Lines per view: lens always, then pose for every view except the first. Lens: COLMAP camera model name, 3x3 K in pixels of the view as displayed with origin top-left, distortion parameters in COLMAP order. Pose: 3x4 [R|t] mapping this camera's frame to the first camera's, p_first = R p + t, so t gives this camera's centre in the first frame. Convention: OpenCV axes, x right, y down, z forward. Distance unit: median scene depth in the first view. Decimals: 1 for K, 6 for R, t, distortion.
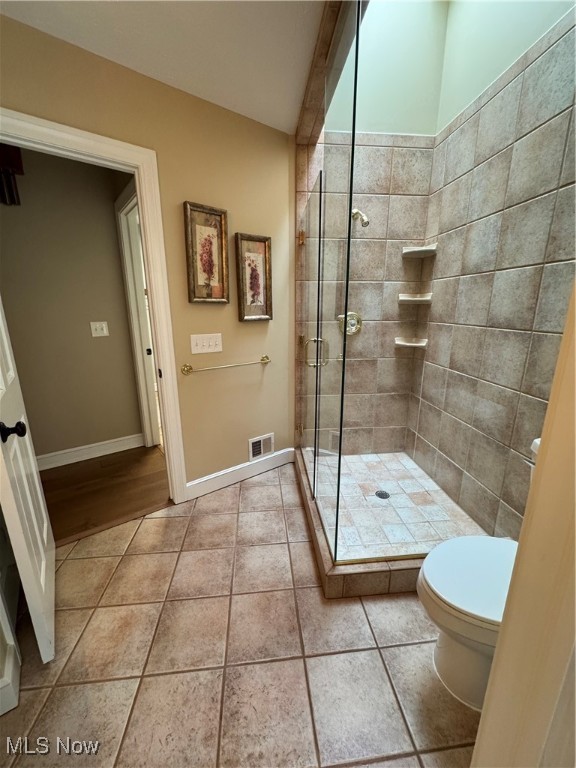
lens RADIAL K [[307.9, 0, 288.4], [0, 307.9, 383.6], [0, 0, 1]] dist [-0.002379, -0.000214]
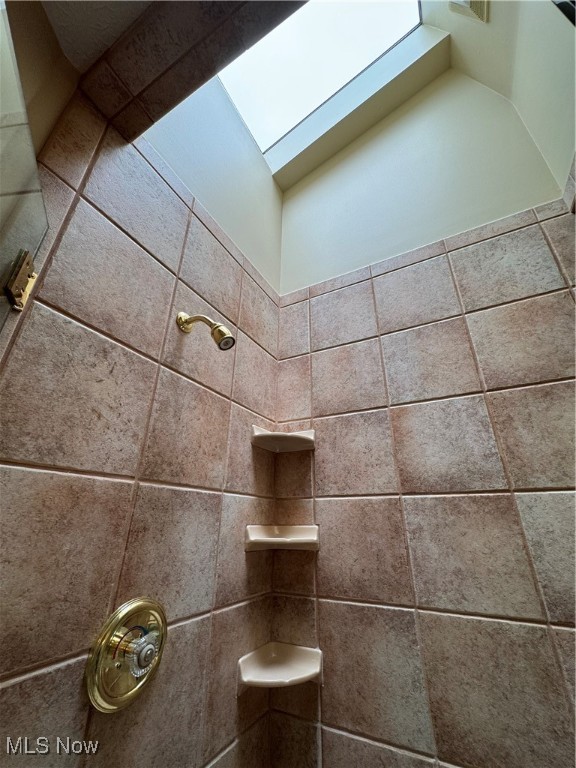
lens RADIAL K [[307.9, 0, 288.3], [0, 307.9, 383.4], [0, 0, 1]] dist [-0.002379, -0.000214]
pose [[0.554945, 0.348545, 0.755349, 0.011591], [0.195170, 0.828102, -0.525505, -0.253705], [-0.808668, 0.439048, 0.391526, 0.811818]]
